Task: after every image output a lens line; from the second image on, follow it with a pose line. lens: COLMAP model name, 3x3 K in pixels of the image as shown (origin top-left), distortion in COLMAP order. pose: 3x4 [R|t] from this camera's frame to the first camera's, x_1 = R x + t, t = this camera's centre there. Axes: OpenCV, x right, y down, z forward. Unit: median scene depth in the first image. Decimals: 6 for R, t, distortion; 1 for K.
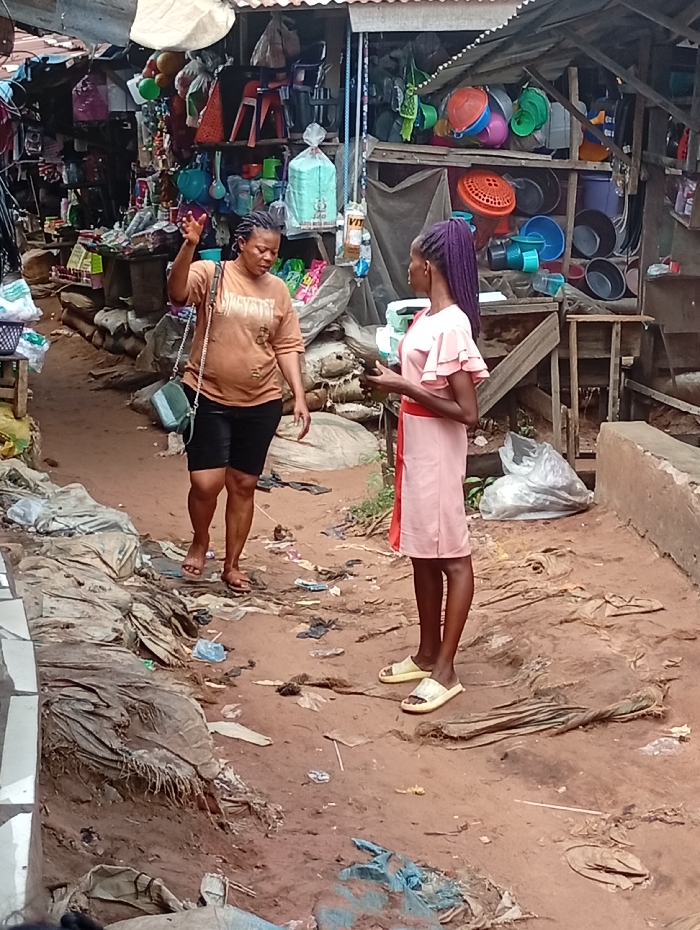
lens RADIAL K [[1809.9, 0, 349.1], [0, 1809.9, 403.3], [0, 0, 1]] dist [0.111902, -0.282737]
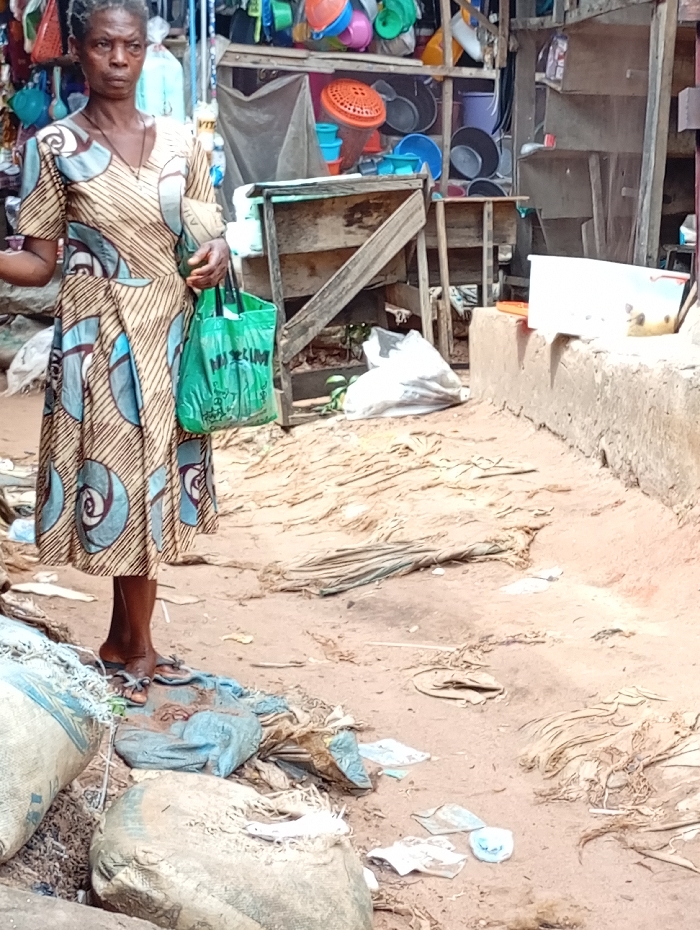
lens RADIAL K [[1922.1, 0, 353.5], [0, 1922.1, 463.3], [0, 0, 1]] dist [0.147237, -0.887072]
pose [[0.998682, -0.034070, 0.038392, 0.037946], [0.035306, 0.998865, -0.031977, 0.112383], [-0.037259, 0.033290, 0.998751, 0.041608]]
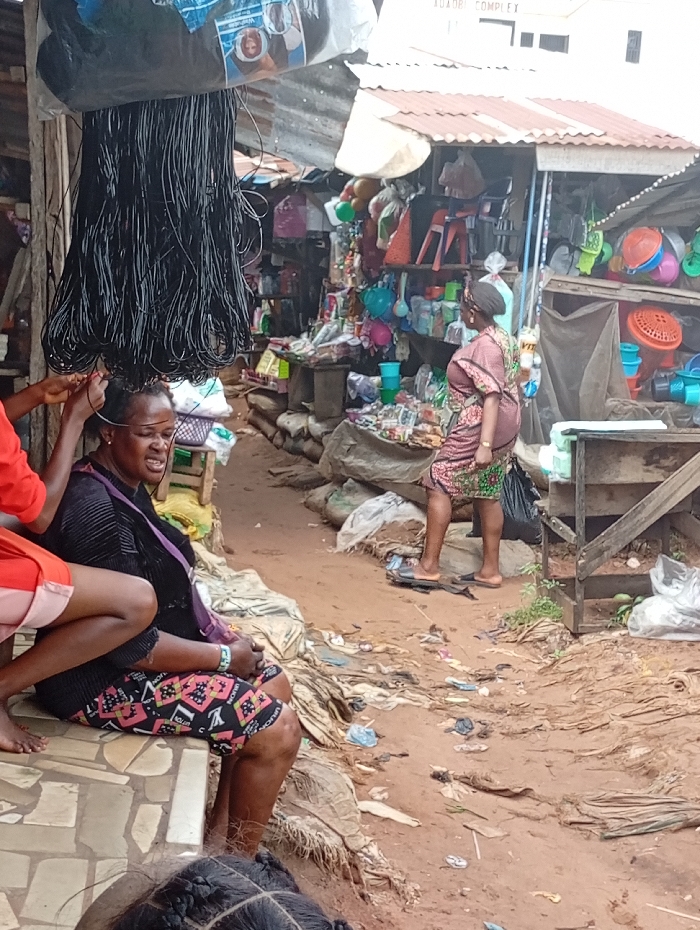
lens RADIAL K [[1733.5, 0, 349.3], [0, 1733.5, 427.3], [0, 0, 1]] dist [0.097177, -0.294367]
pose [[0.992820, 0.072254, -0.095333, -0.000073], [-0.077056, 0.995886, -0.047685, 0.004240], [0.091496, 0.054688, 0.994303, -0.021092]]
